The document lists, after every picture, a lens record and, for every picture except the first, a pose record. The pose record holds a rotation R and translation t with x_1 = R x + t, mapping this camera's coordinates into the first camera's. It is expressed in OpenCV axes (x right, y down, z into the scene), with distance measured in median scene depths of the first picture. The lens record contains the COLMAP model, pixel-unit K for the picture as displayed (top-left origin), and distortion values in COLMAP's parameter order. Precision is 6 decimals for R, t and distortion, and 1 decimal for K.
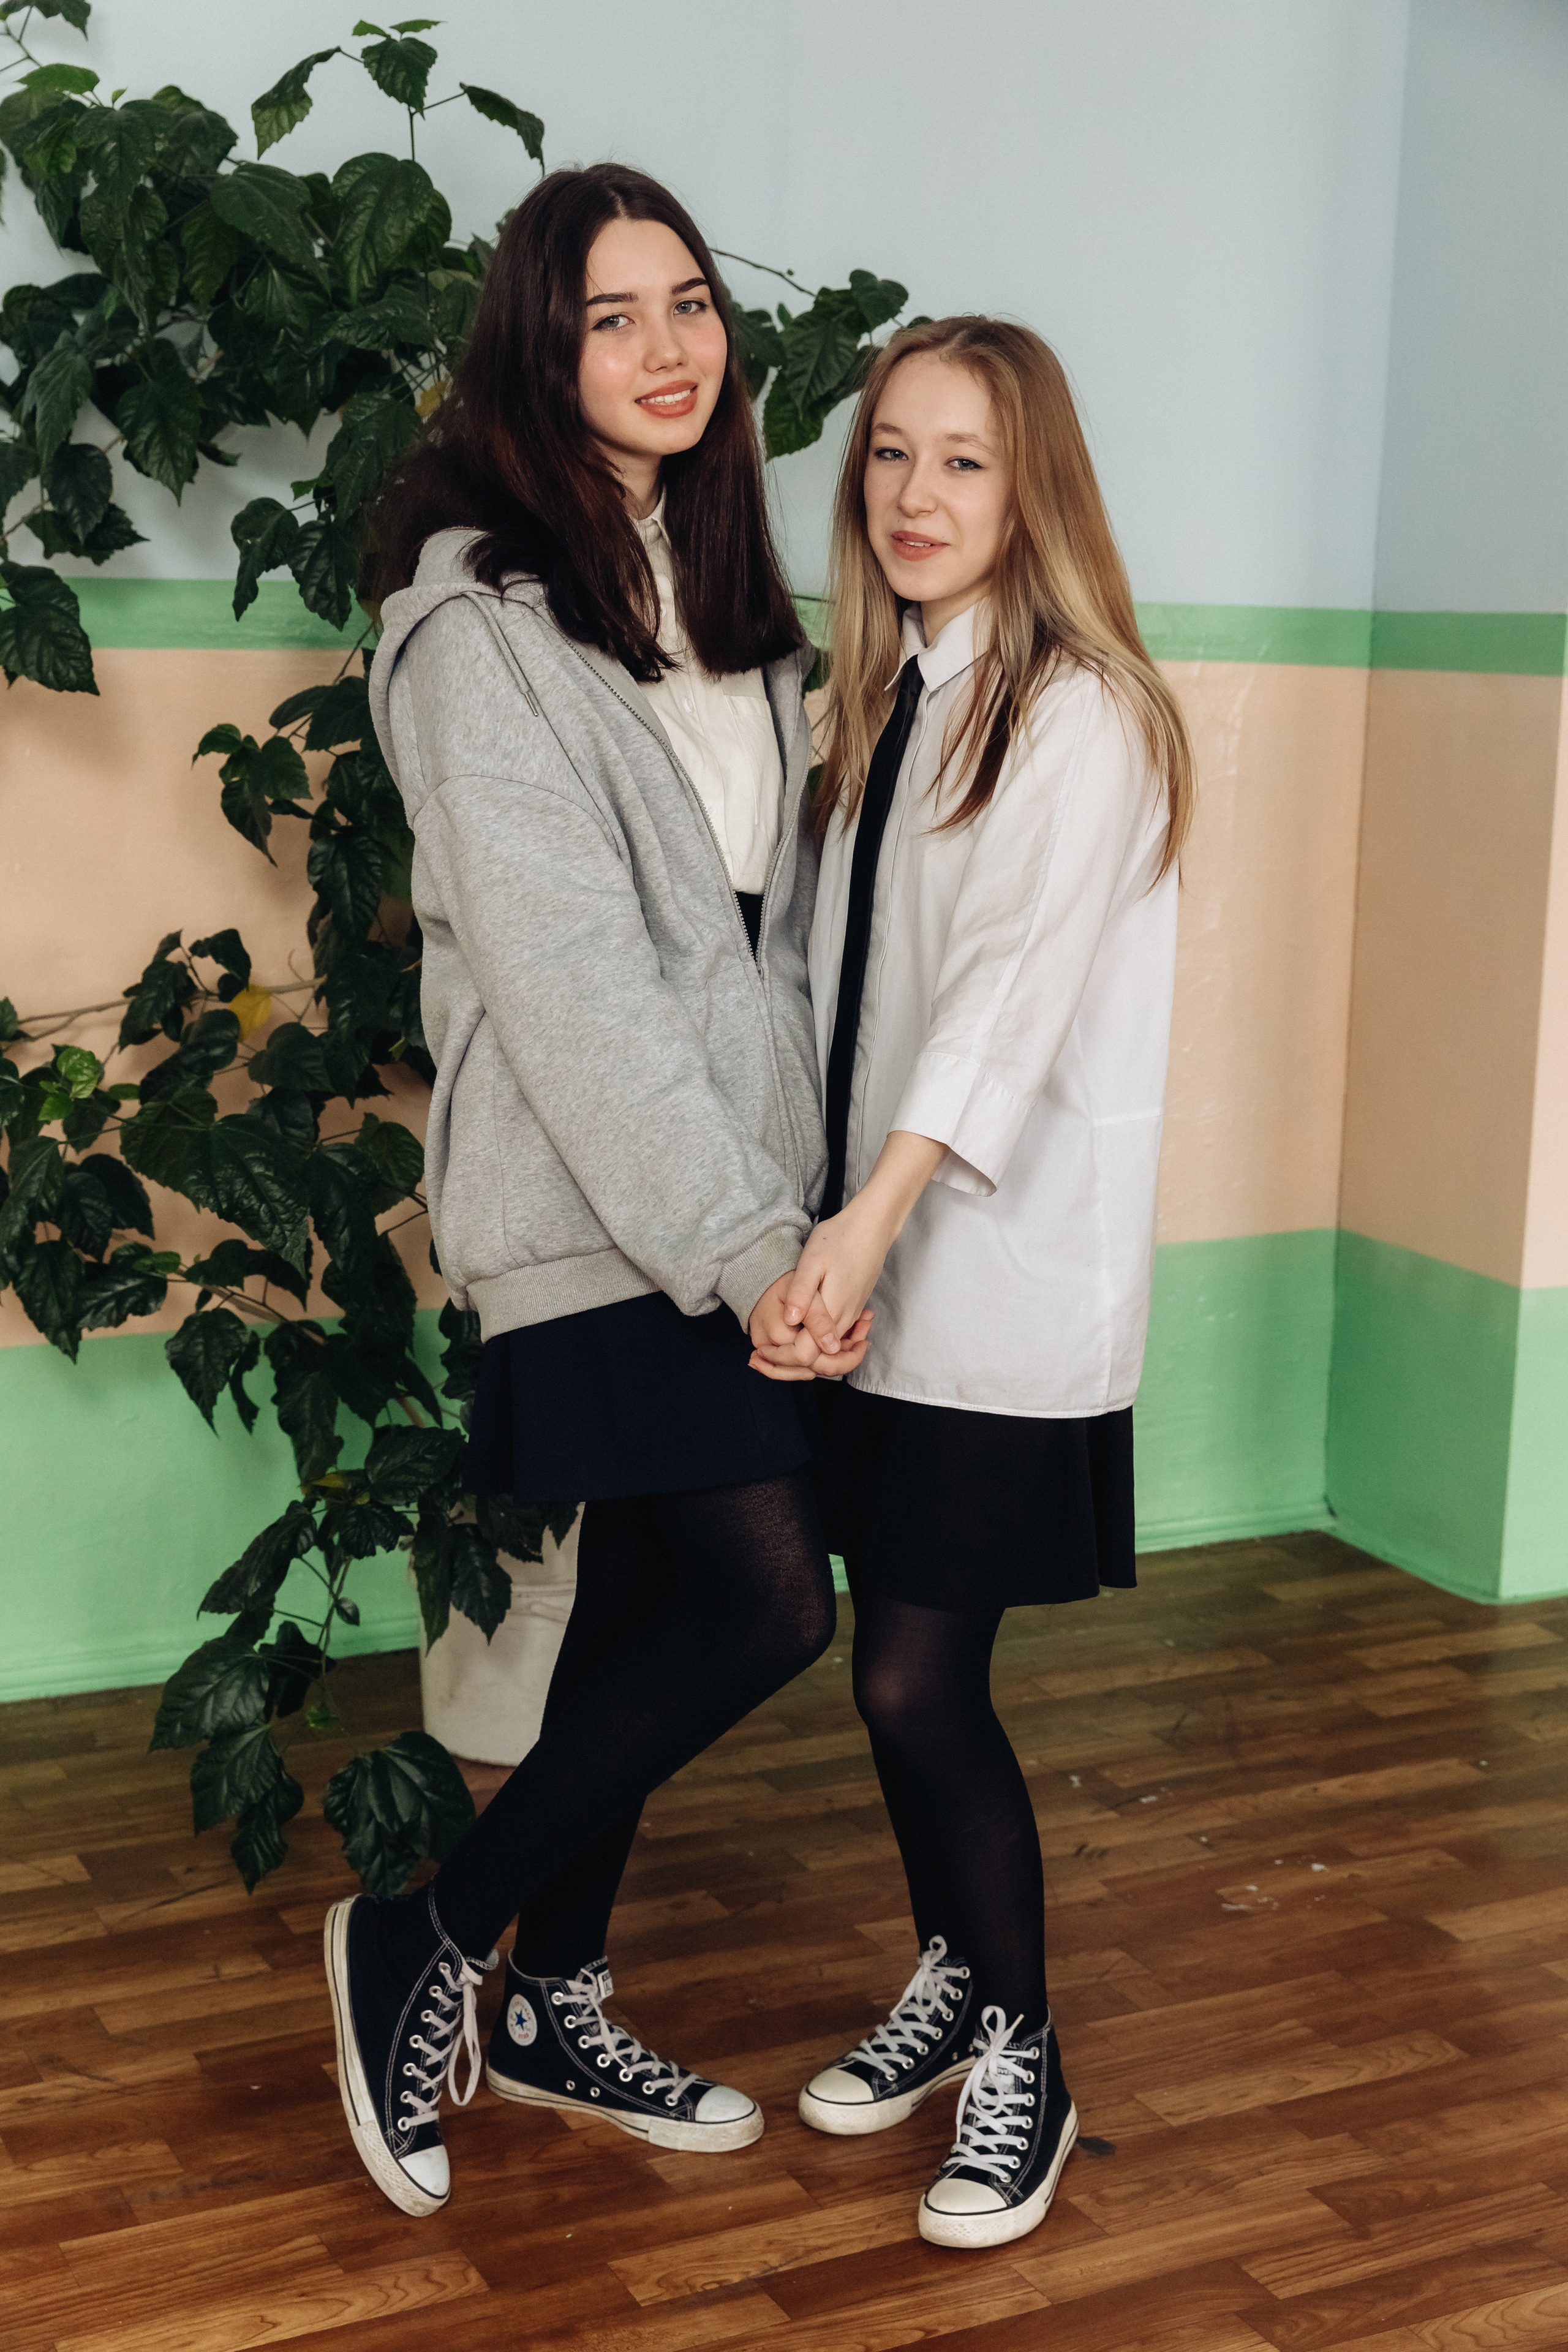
lens RADIAL K [[3064.6, 0, 791.0], [0, 3064.6, 1177.8], [0, 0, 1]] dist [-0.002118, 0.000000]
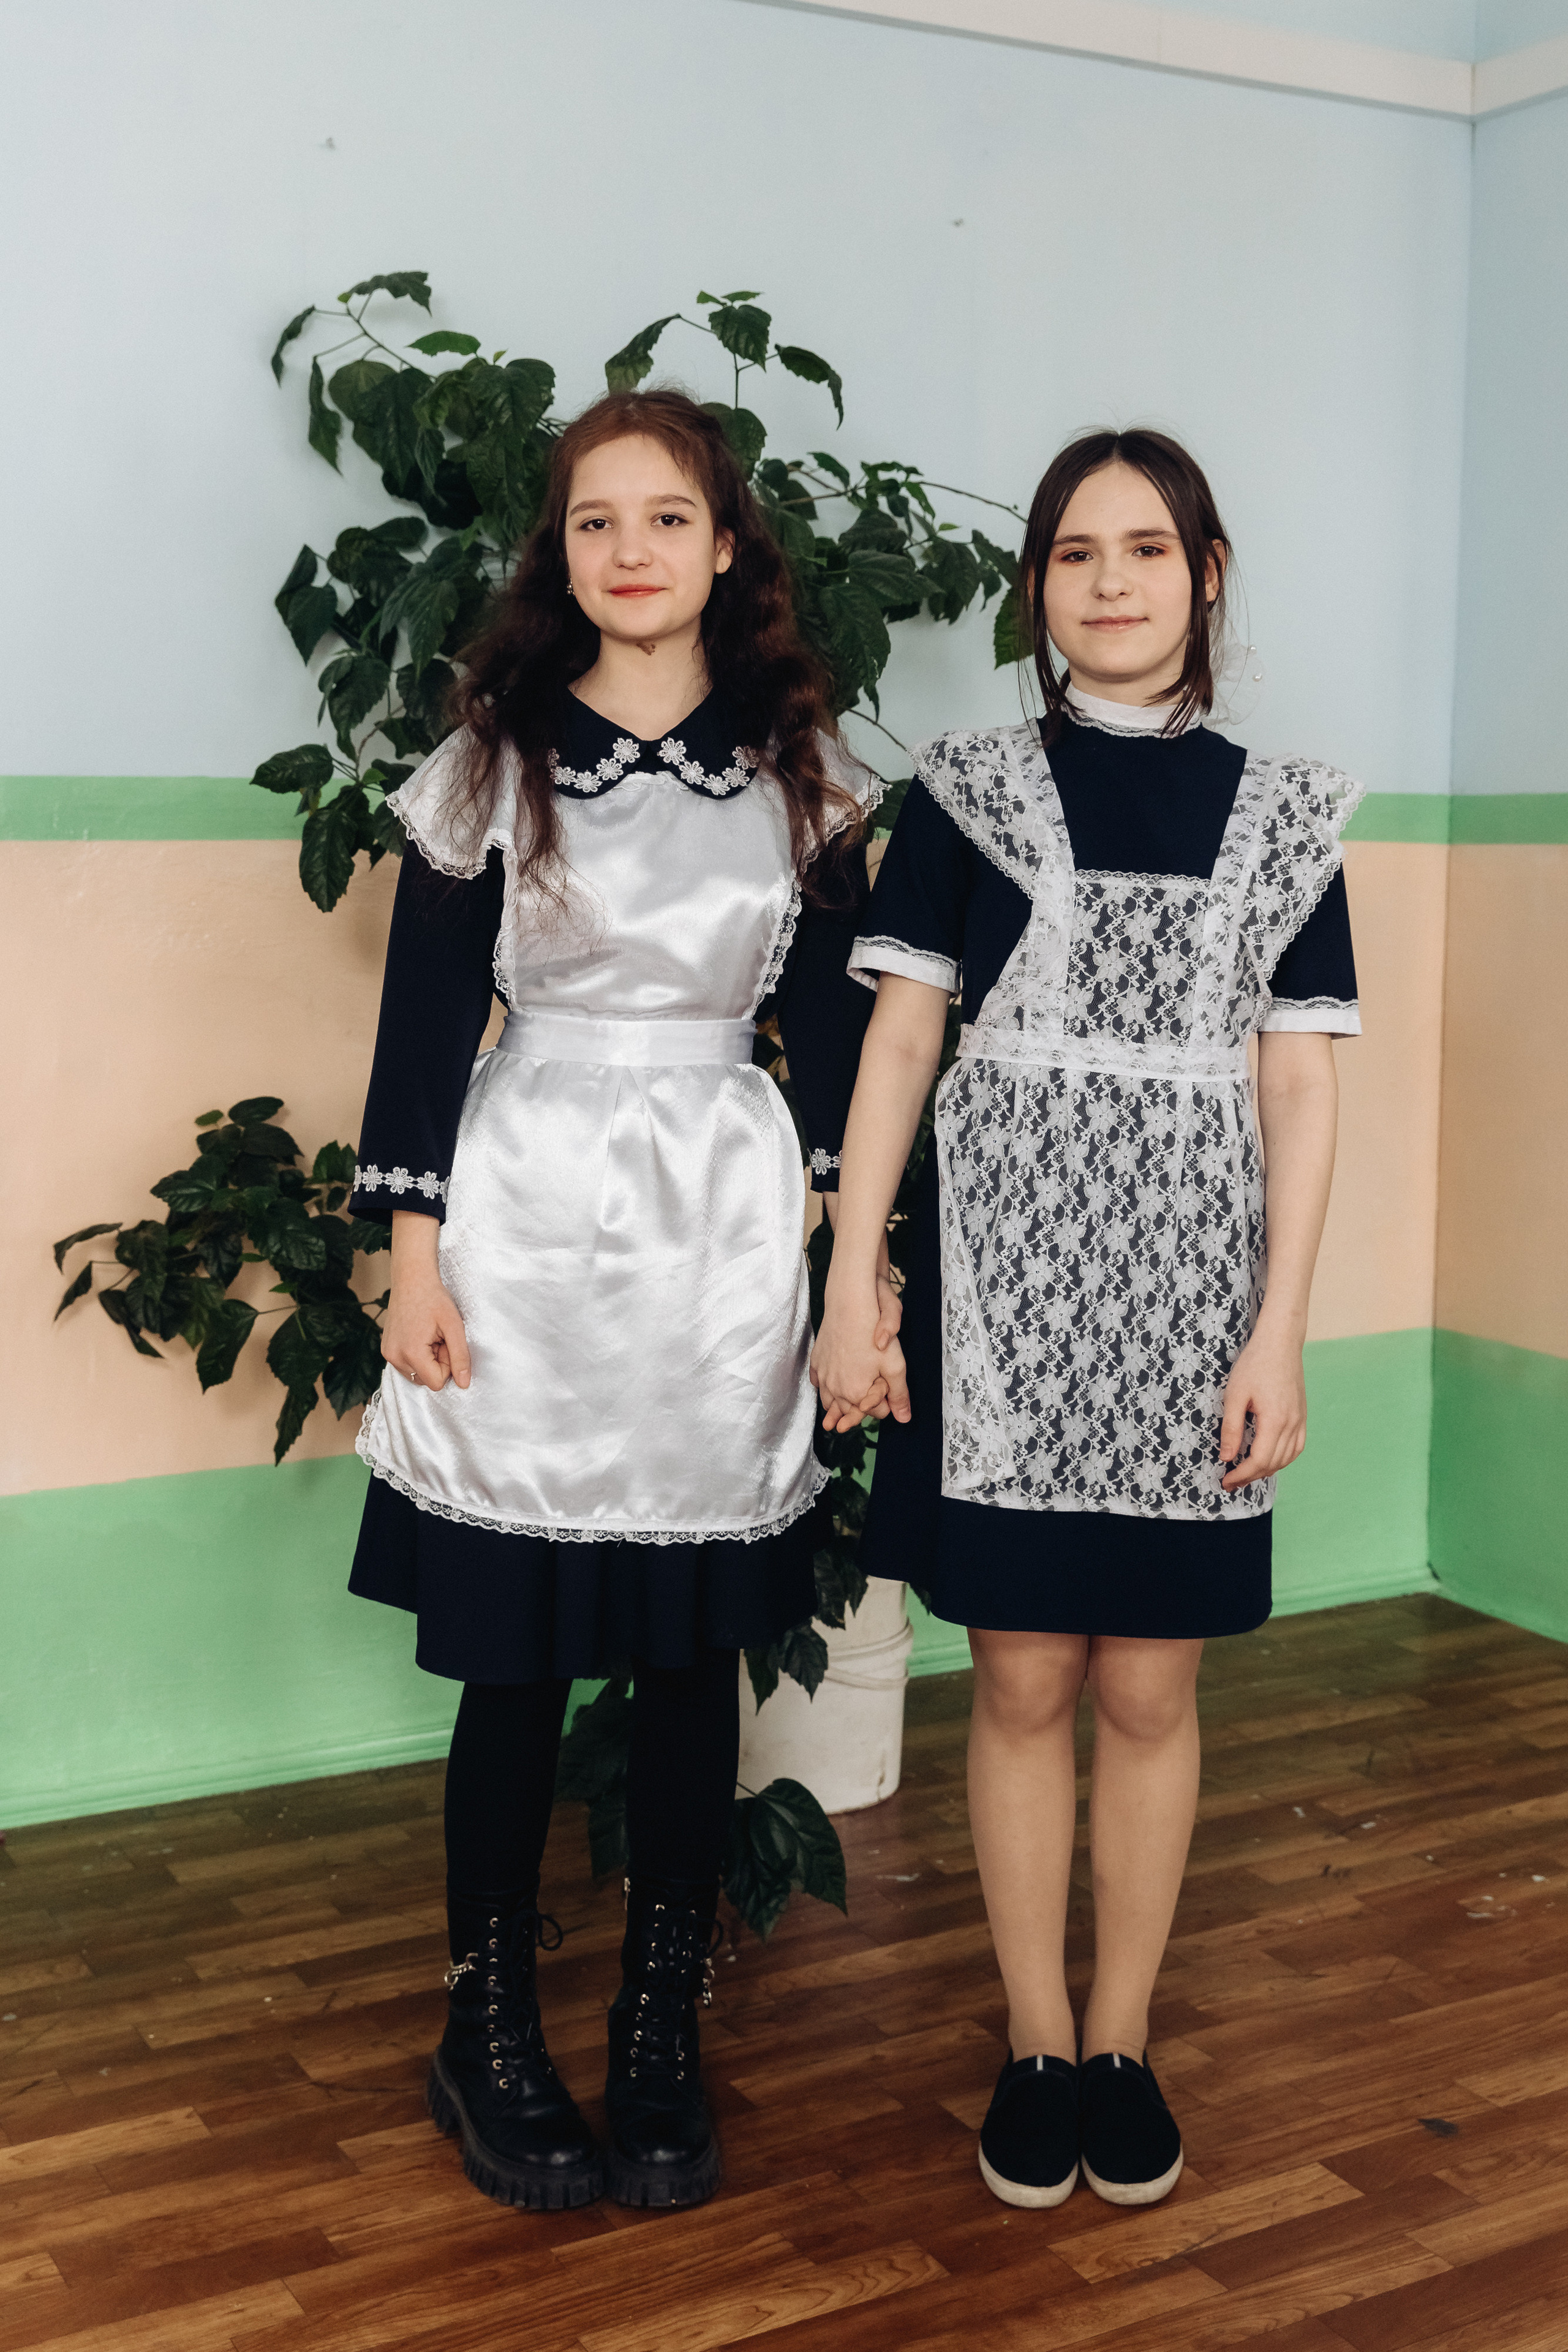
lens RADIAL K [[2652.9, 0, 771.7], [0, 2652.9, 1158.3], [0, 0, 1]] dist [0.003014, 0.000000]
pose [[0.998952, -0.024965, 0.038350, -0.150238], [0.027472, 0.997422, -0.066298, 0.017528], [-0.036596, 0.067282, 0.997063, 0.014305]]
